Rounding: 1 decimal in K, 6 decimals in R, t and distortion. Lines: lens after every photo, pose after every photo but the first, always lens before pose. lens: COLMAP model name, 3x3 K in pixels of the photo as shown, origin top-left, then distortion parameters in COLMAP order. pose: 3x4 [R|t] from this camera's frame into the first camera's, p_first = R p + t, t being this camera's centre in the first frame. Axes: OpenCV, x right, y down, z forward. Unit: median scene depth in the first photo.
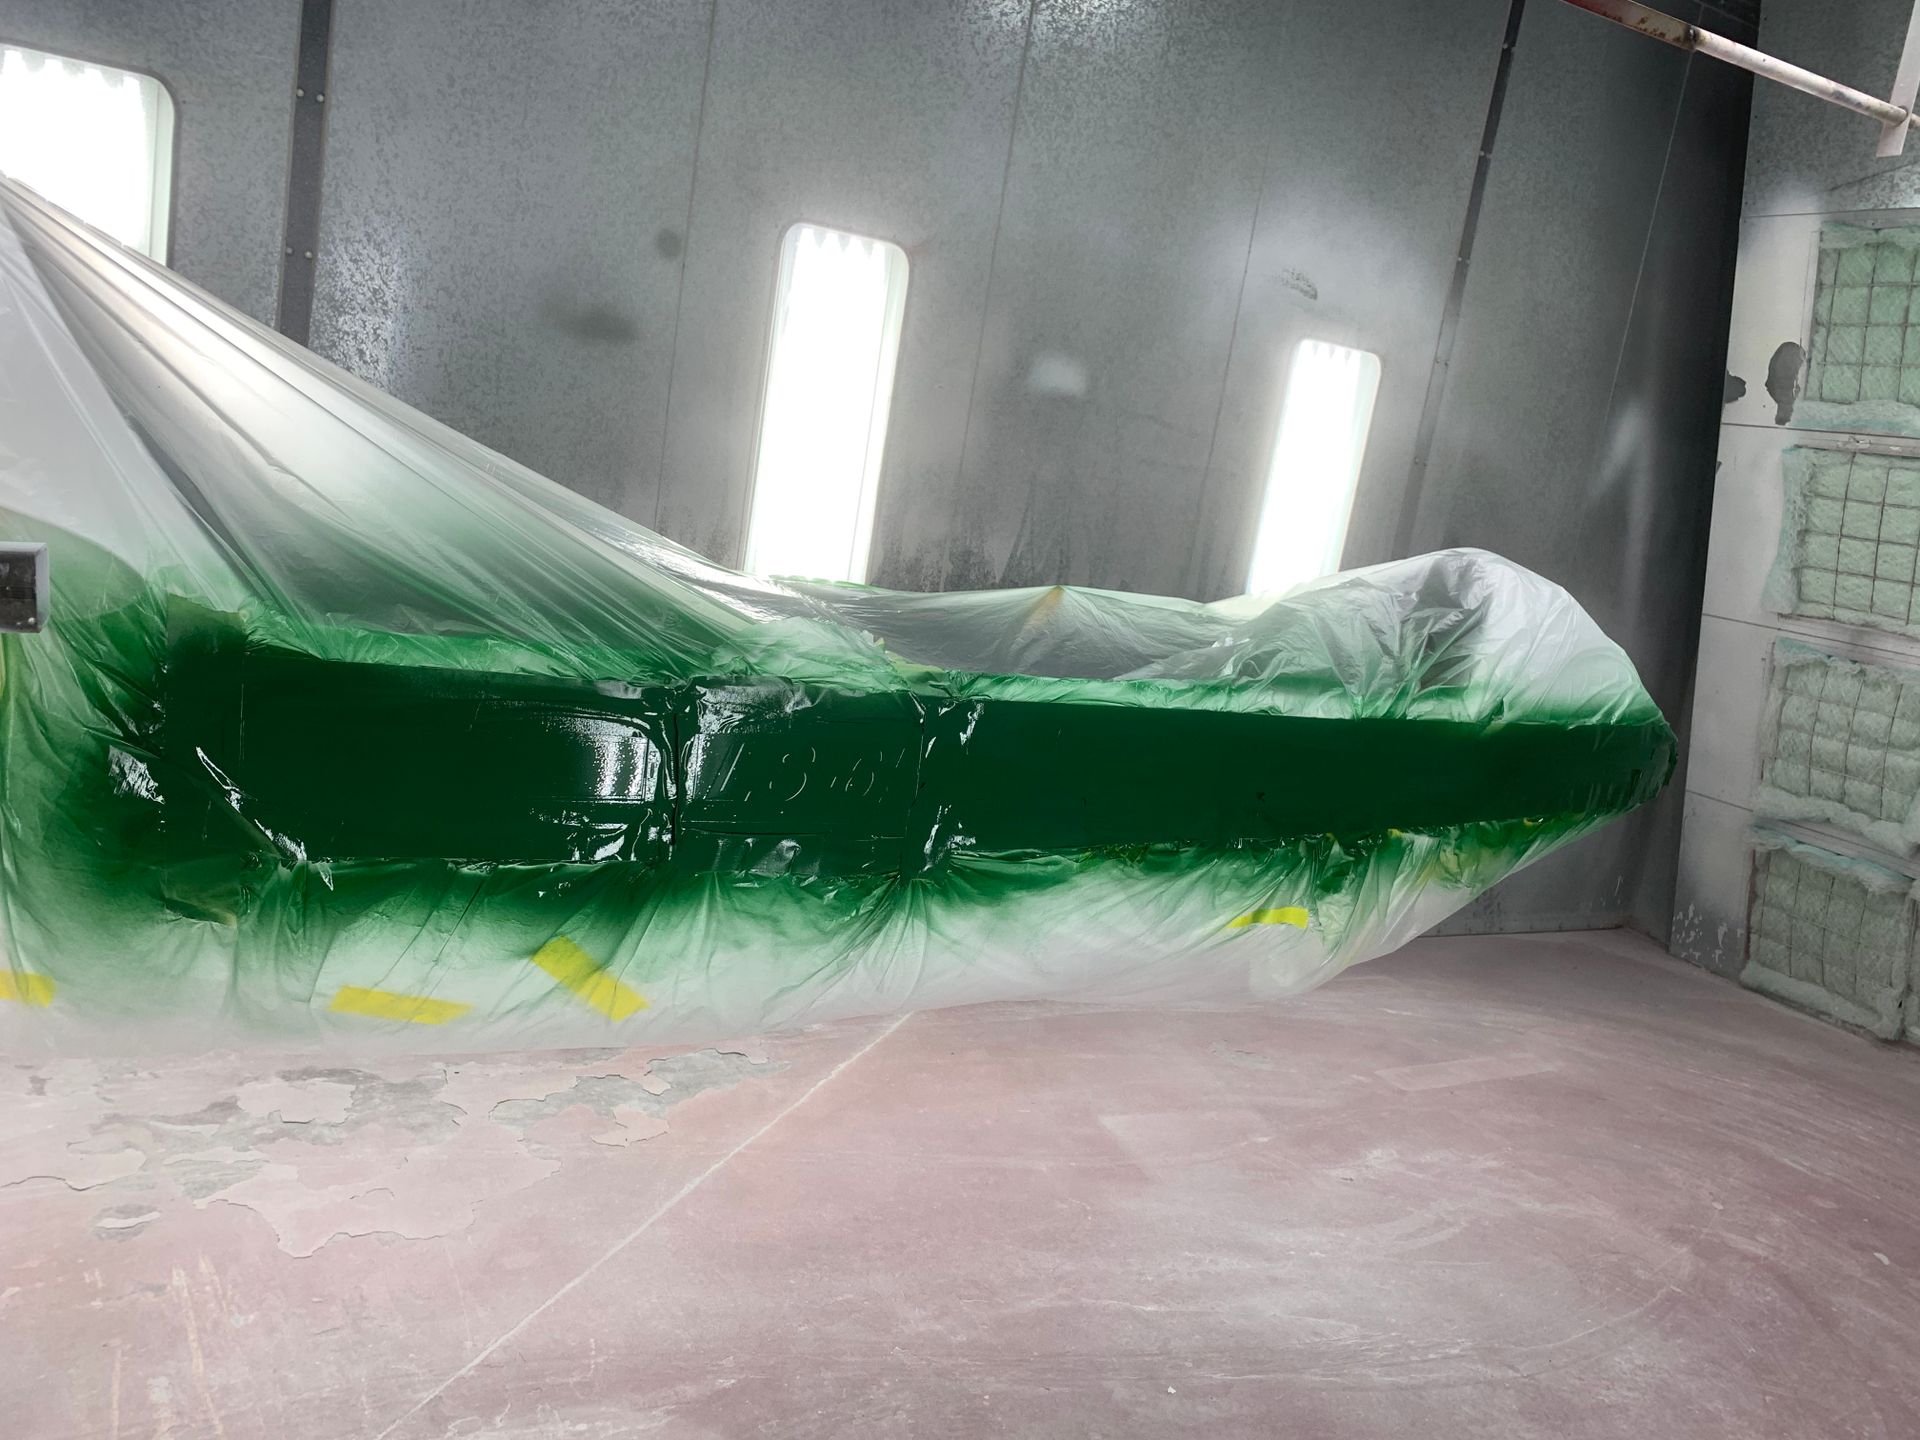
lens RADIAL K [[1449.1, 0, 960.0], [0, 1449.1, 720.0], [0, 0, 1]] dist [0.008168, -0.001710]
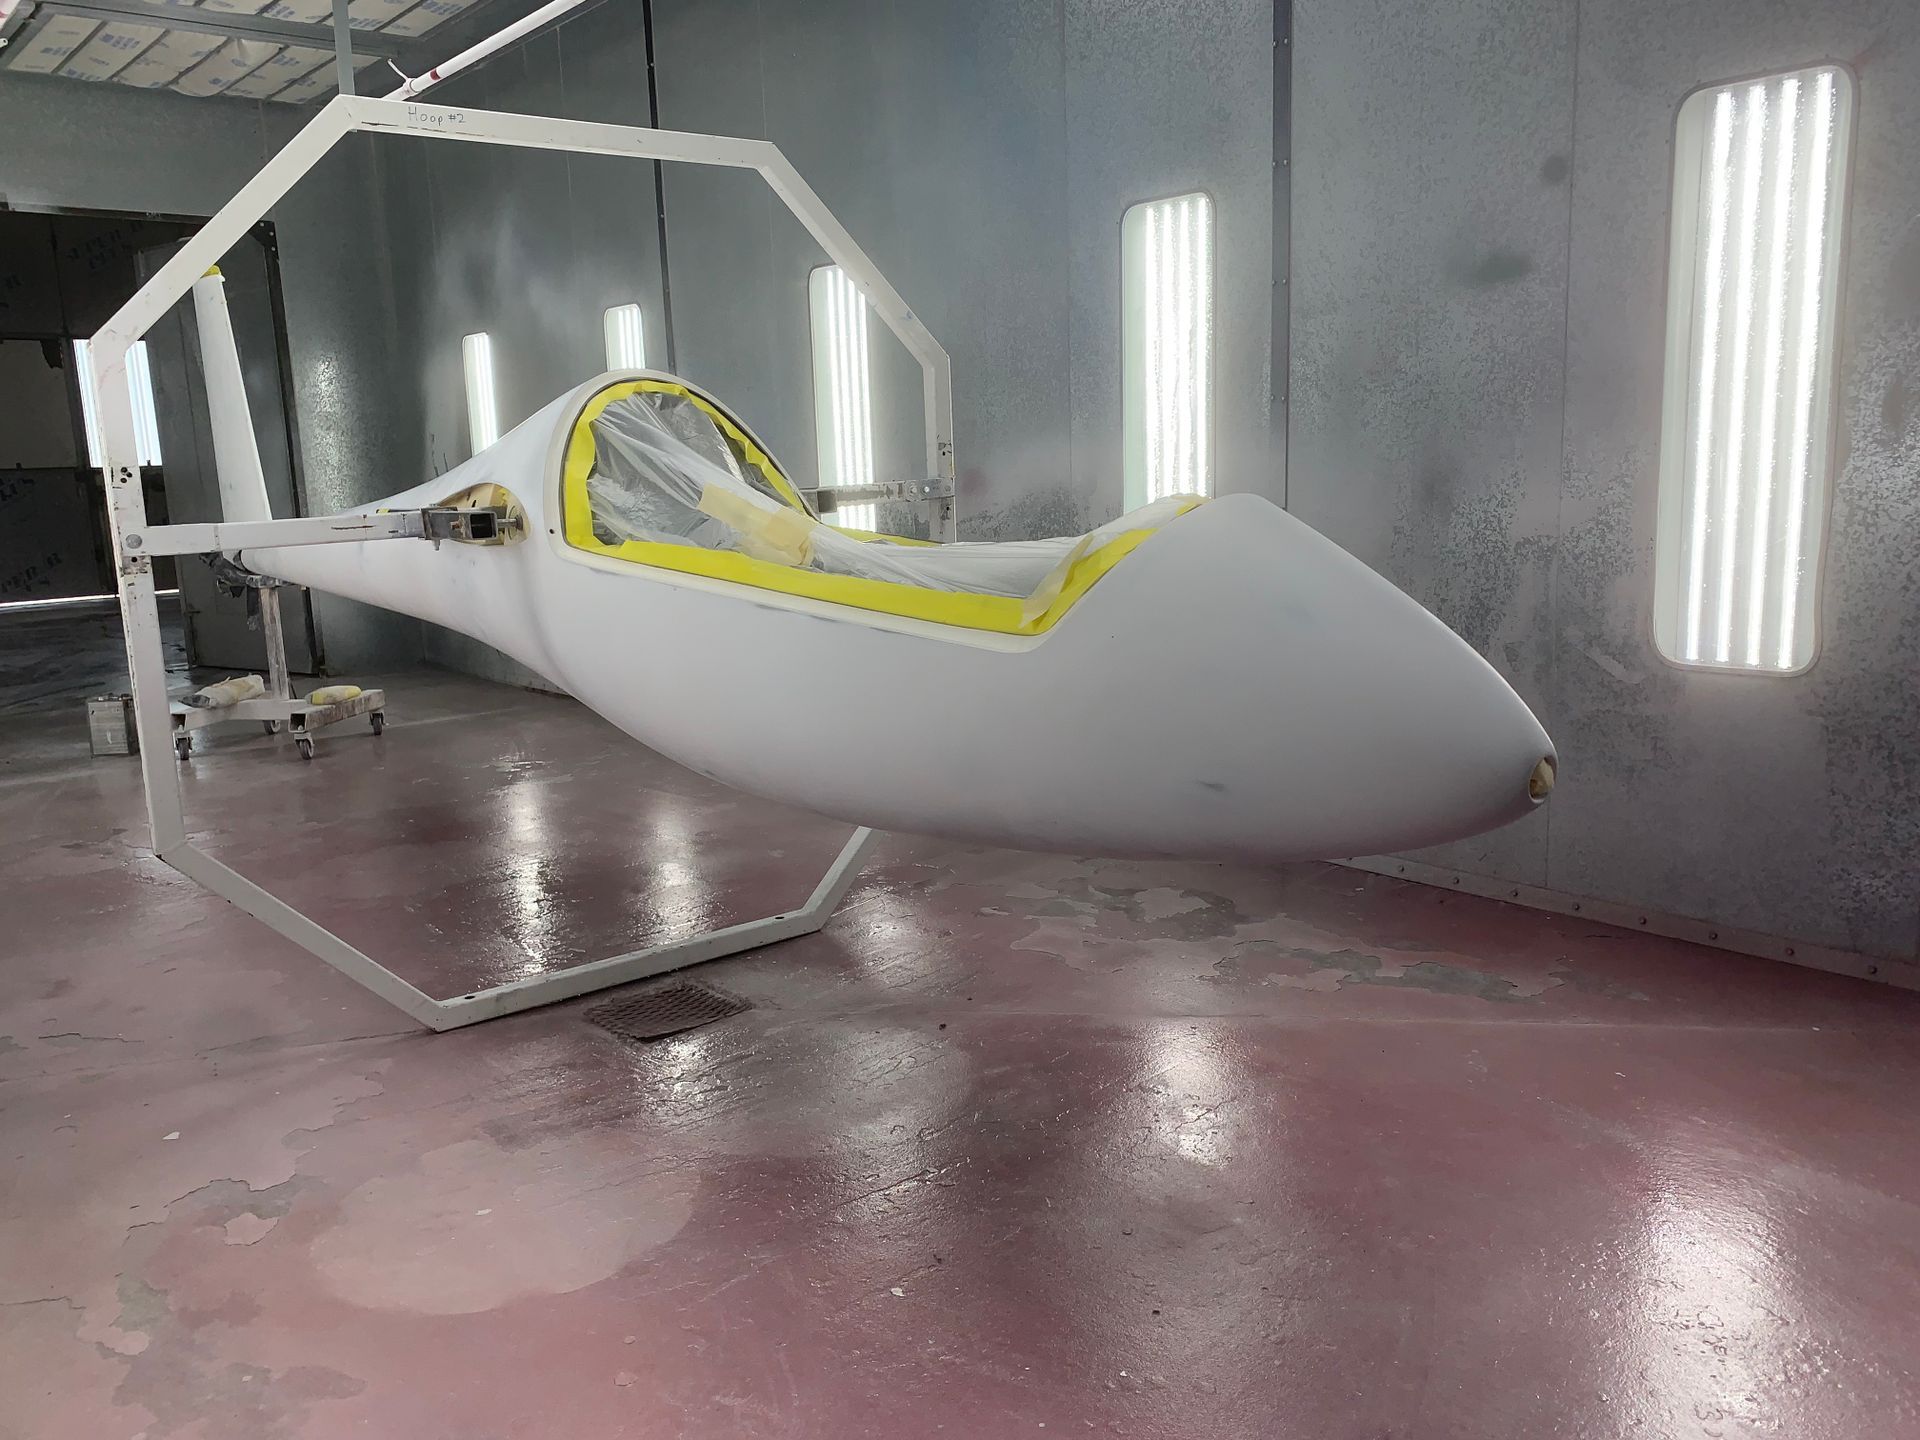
lens RADIAL K [[1449.1, 0, 960.0], [0, 1449.1, 720.0], [0, 0, 1]] dist [0.008168, -0.001710]
pose [[0.208563, 0.011042, -0.977947, 0.739065], [-0.128447, 0.991584, -0.016197, 0.127234], [0.969537, 0.128993, 0.208226, 0.458323]]
